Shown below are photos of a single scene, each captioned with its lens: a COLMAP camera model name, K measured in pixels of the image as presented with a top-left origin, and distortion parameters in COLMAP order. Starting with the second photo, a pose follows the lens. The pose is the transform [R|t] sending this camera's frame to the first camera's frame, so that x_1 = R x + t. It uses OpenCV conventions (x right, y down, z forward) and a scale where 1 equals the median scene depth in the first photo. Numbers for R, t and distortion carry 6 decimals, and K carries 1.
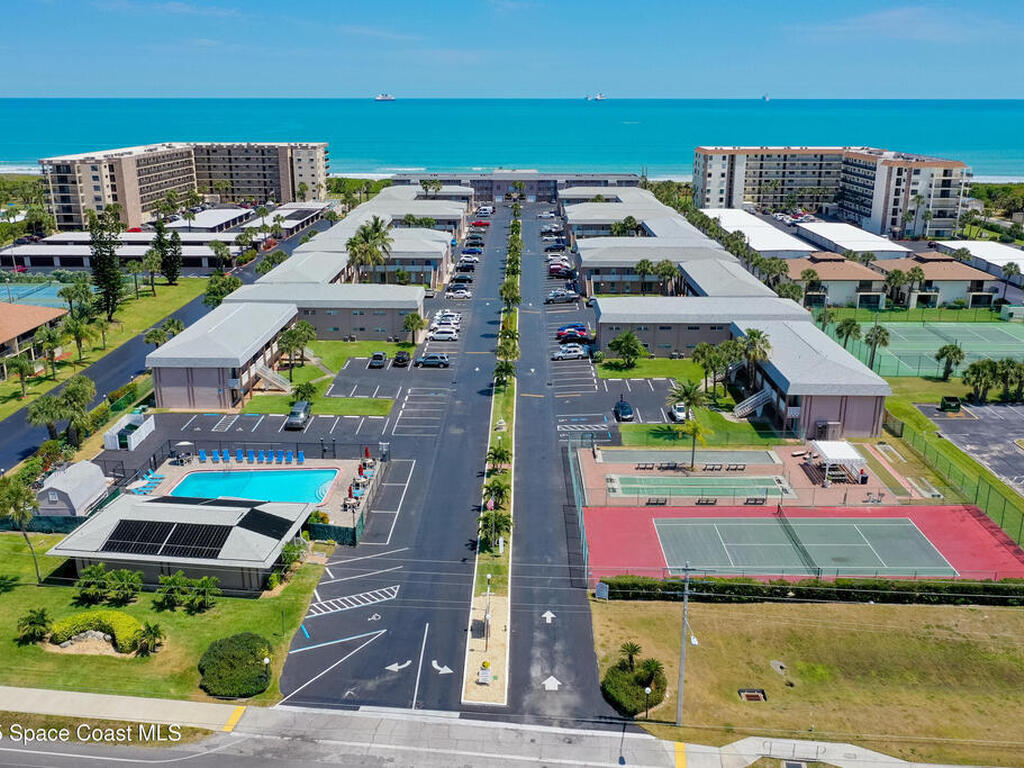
lens RADIAL K [[951.9, 0, 511.2], [0, 951.9, 384.4], [0, 0, 1]] dist [0.013812, 0.000000]
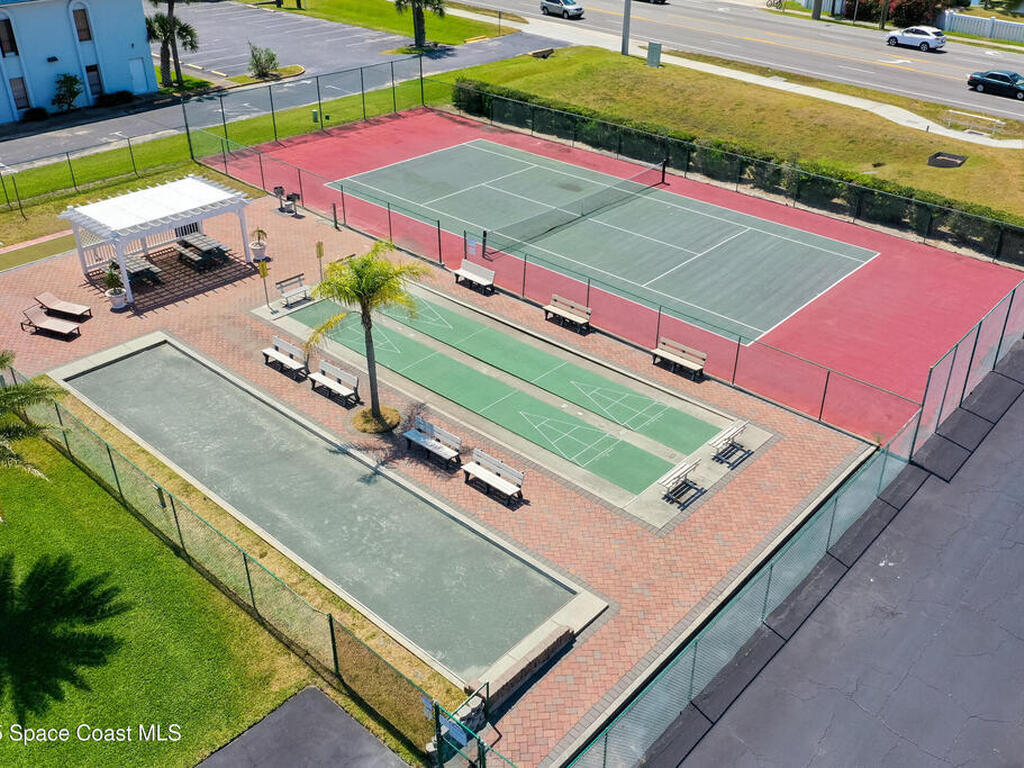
lens RADIAL K [[951.9, 0, 513.0], [0, 951.9, 383.7], [0, 0, 1]] dist [0.013812, 0.000000]
pose [[-0.754160, -0.332618, 0.566223, 0.000775], [0.191330, 0.713535, 0.673989, -0.106732], [-0.628200, 0.616631, -0.474480, 1.137723]]
